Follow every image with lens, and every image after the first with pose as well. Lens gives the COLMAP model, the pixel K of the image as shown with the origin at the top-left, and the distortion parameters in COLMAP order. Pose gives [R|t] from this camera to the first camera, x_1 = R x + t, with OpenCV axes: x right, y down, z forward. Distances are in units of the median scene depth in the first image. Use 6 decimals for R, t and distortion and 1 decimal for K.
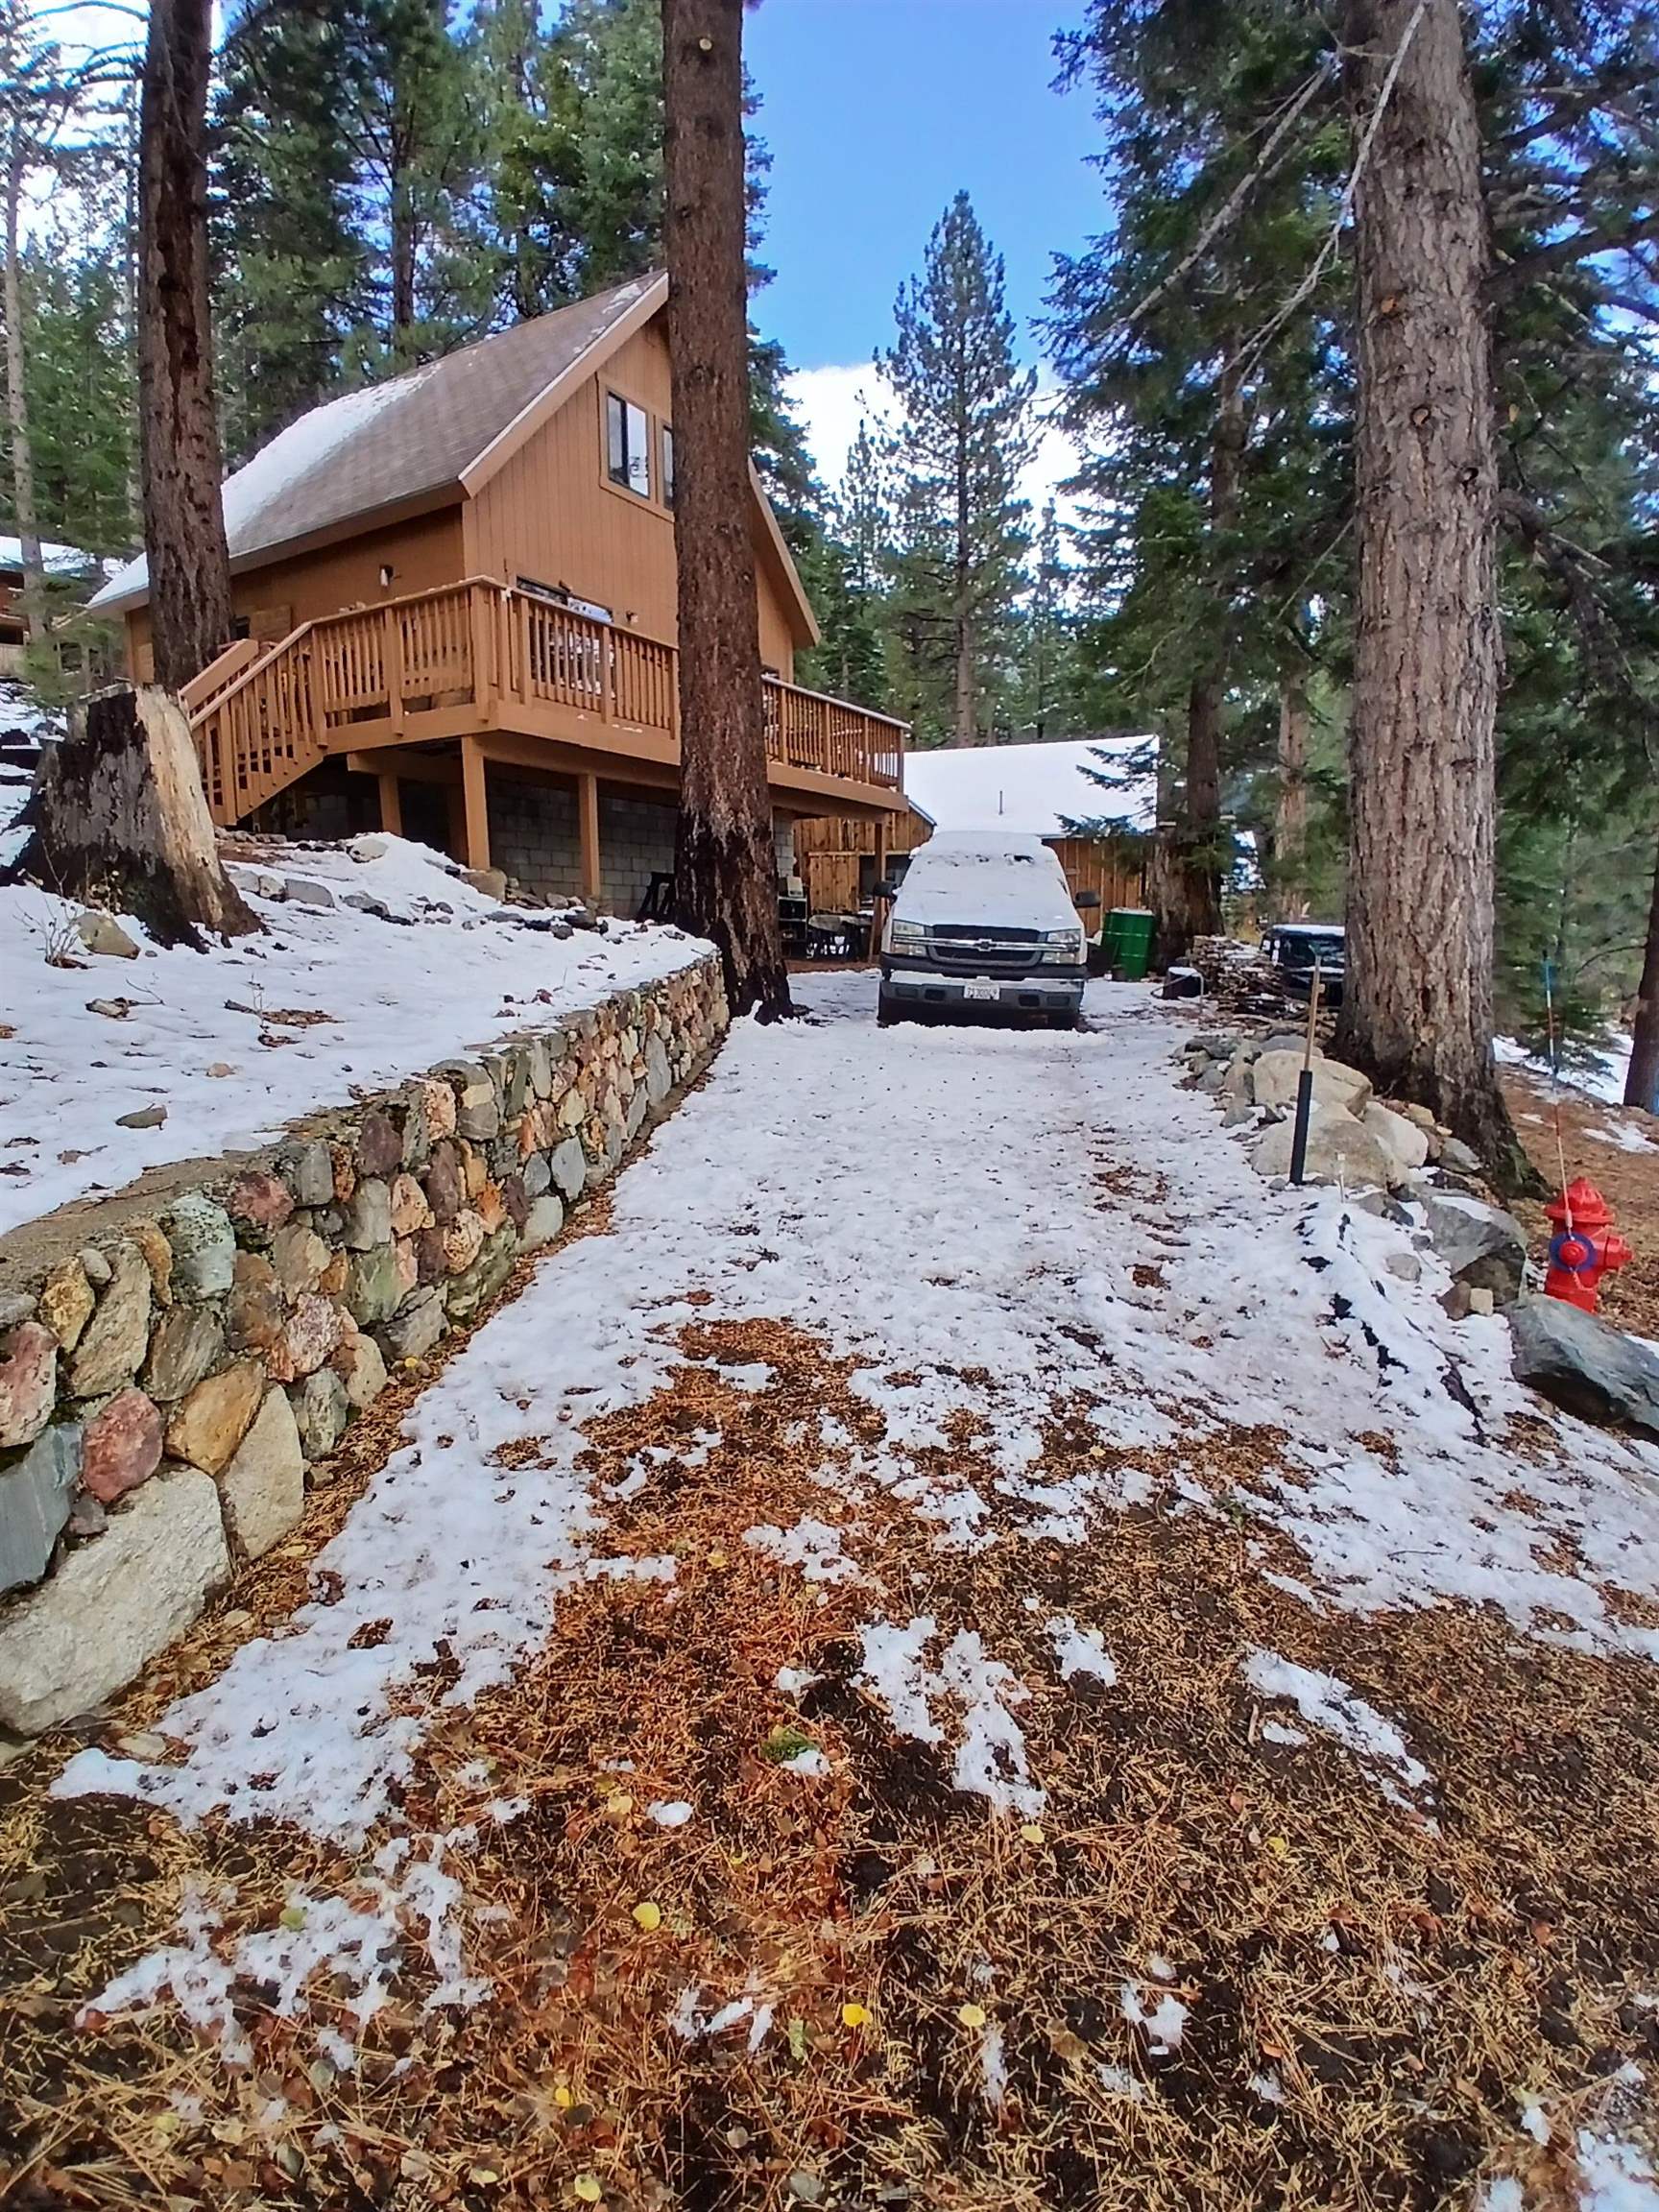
lens RADIAL K [[1097.7, 0, 789.0], [0, 1097.7, 1107.9], [0, 0, 1]] dist [0.002233, -0.048153]
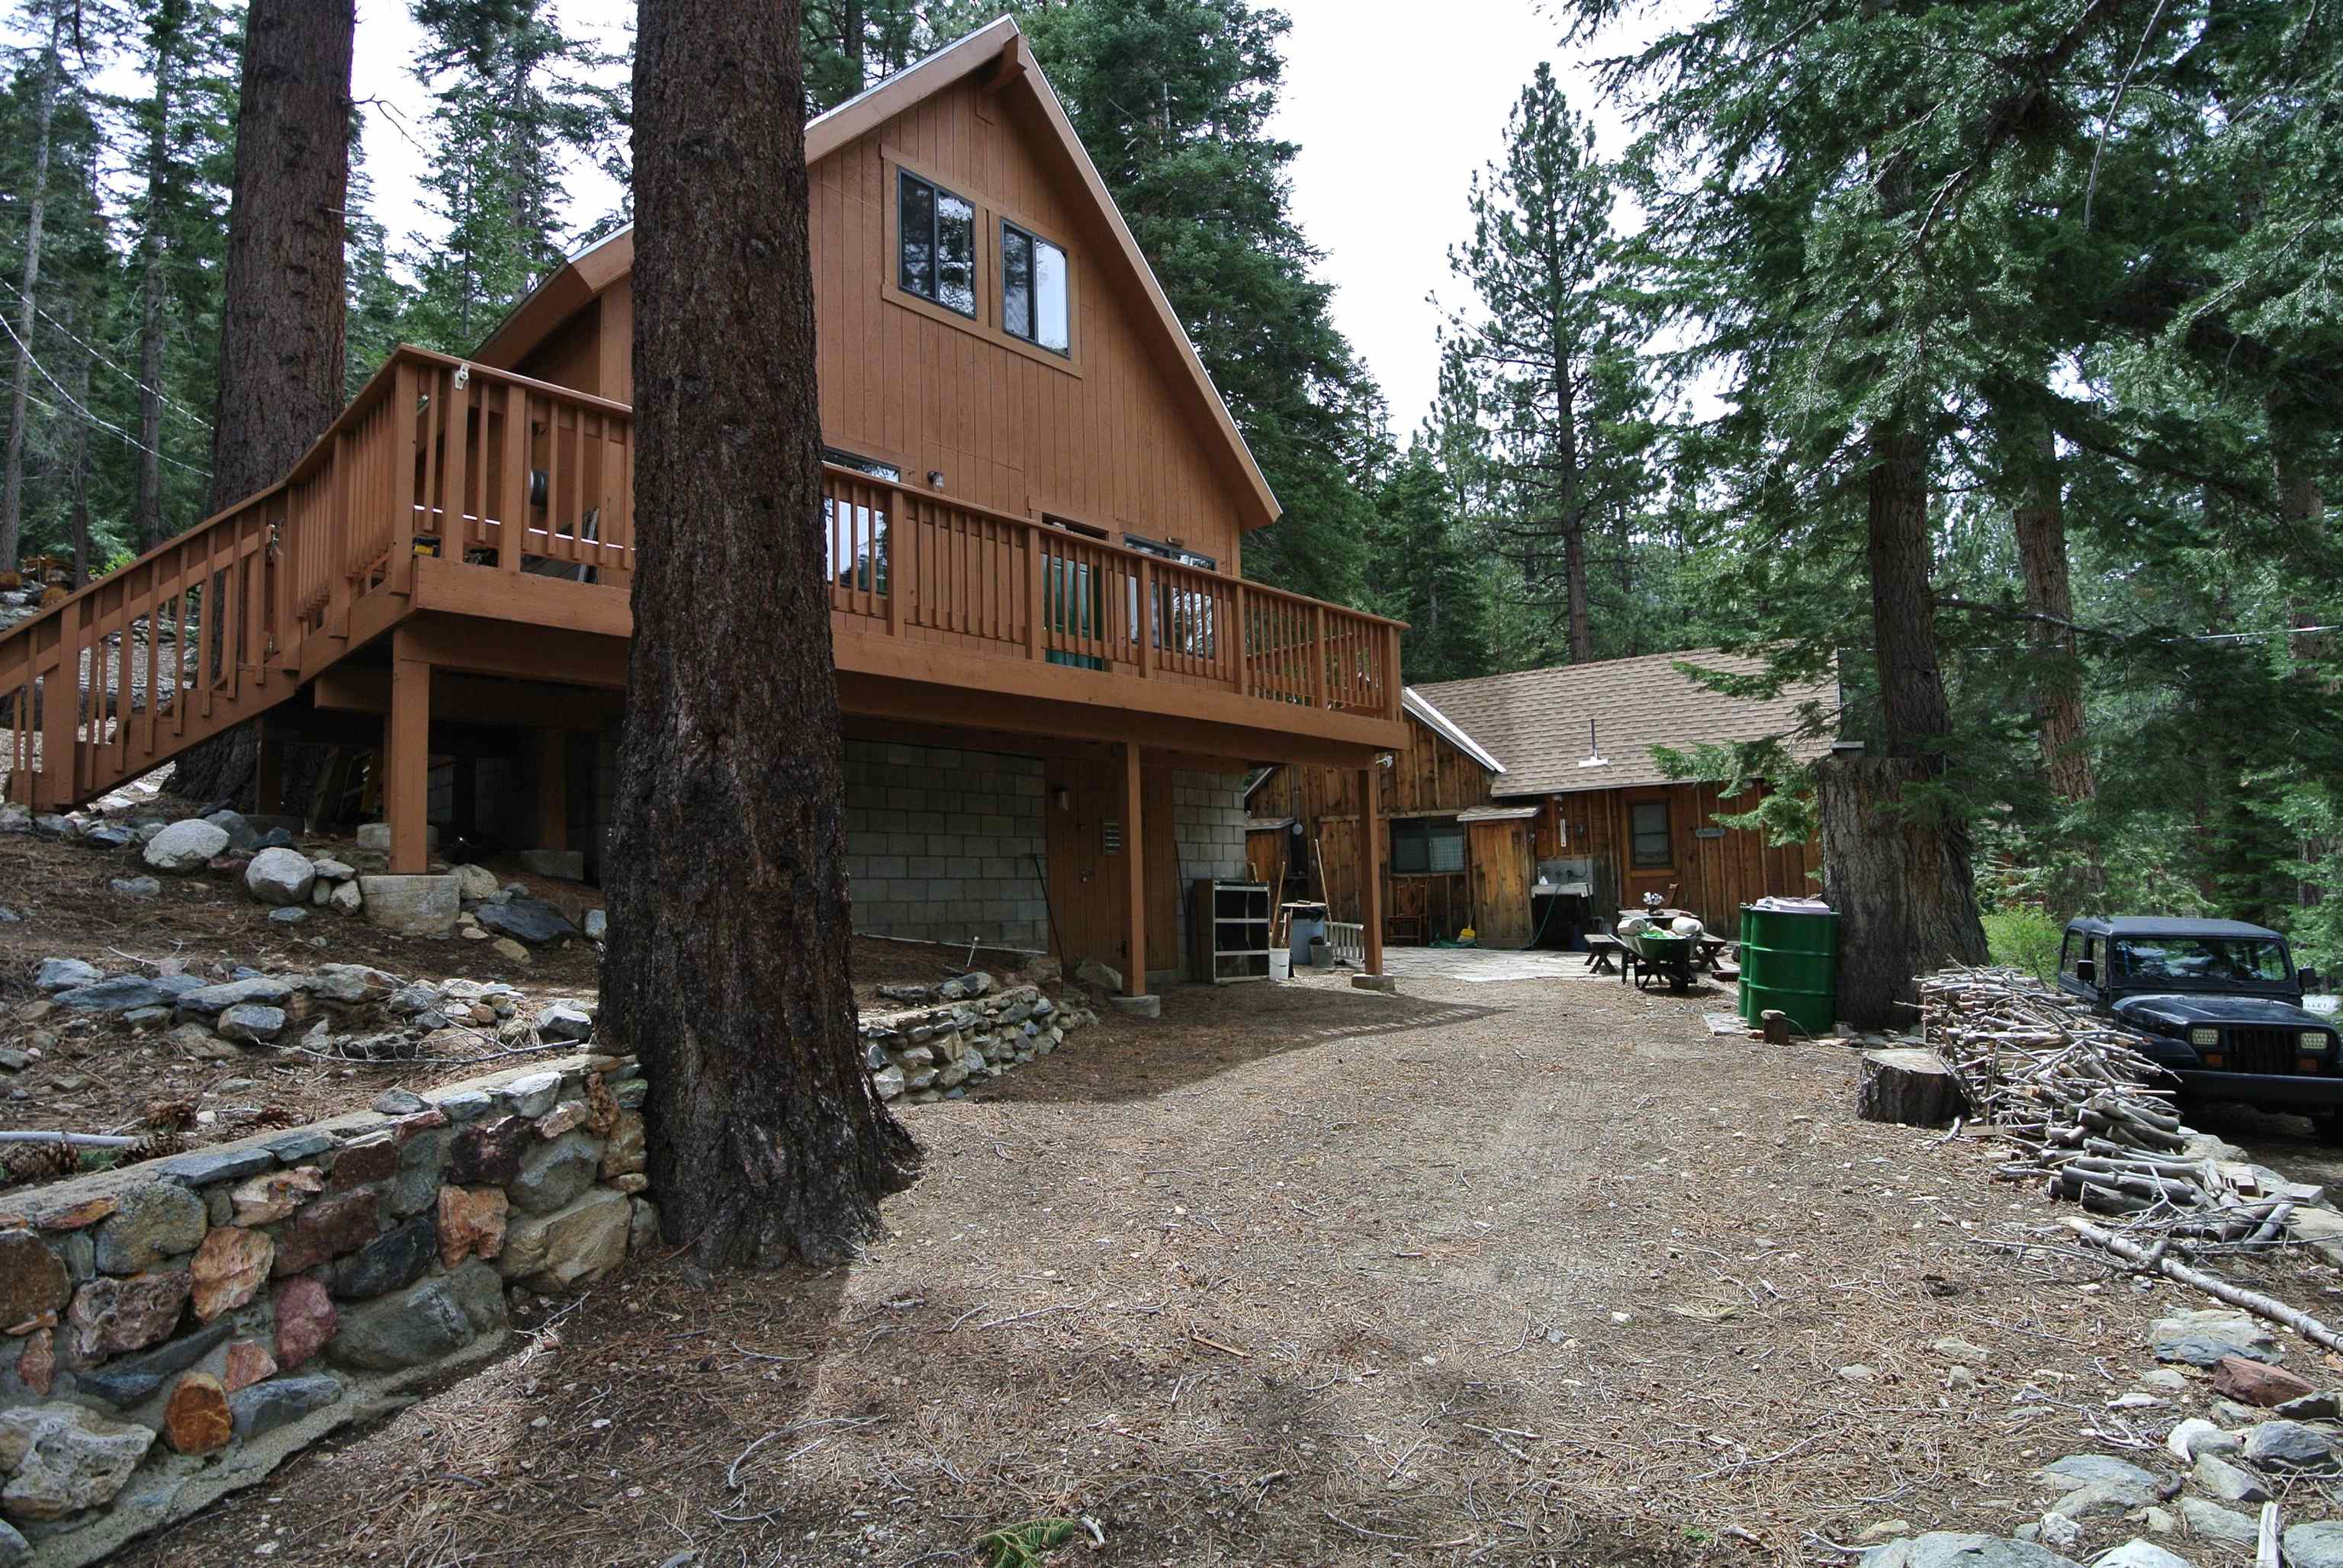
lens RADIAL K [[1220.8, 0, 1180.4], [0, 1220.8, 826.5], [0, 0, 1]] dist [-0.004623, -0.025570]
pose [[0.979226, -0.029535, -0.200609, 0.119258], [-0.015607, 0.975423, -0.219789, -0.069125], [0.202170, 0.218354, 0.954698, 0.308142]]
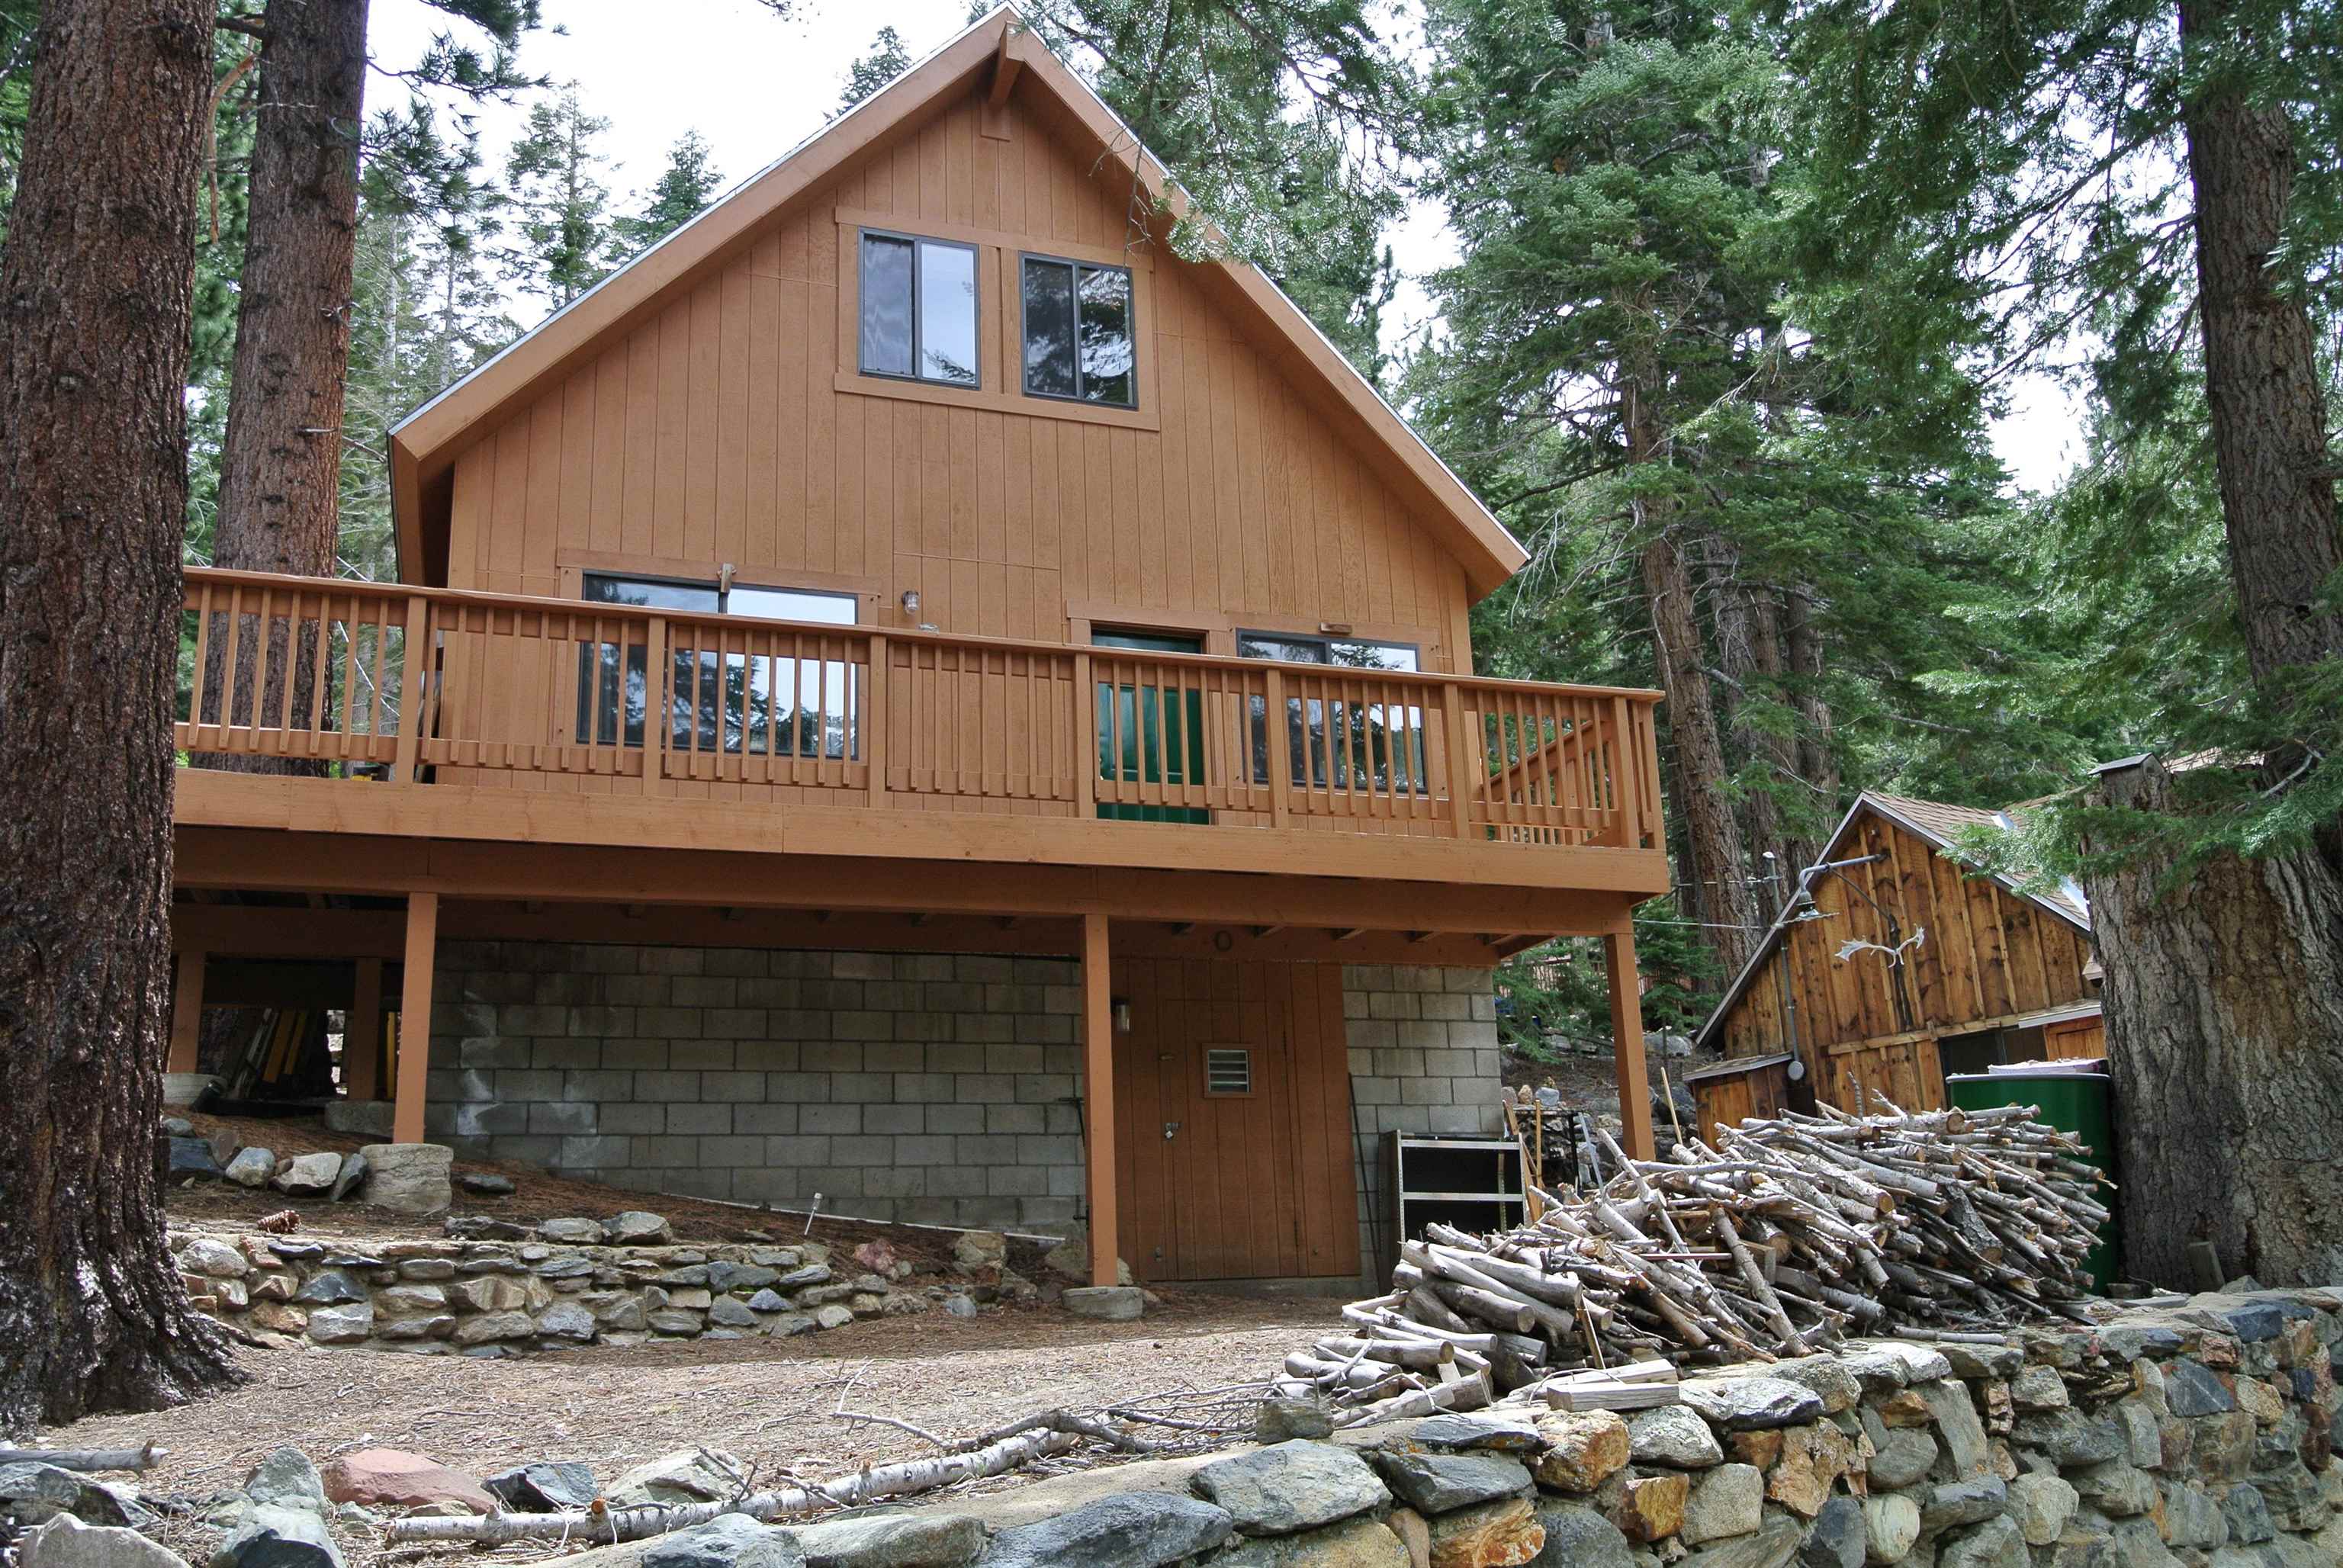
lens RADIAL K [[1929.9, 0, 1173.2], [0, 1929.9, 827.5], [0, 0, 1]] dist [0.009034, -0.012124]
pose [[0.773179, -0.182385, -0.607396, 0.386404], [-0.069935, 0.927393, -0.367495, -0.030790], [0.630320, 0.326617, 0.704286, 0.405965]]
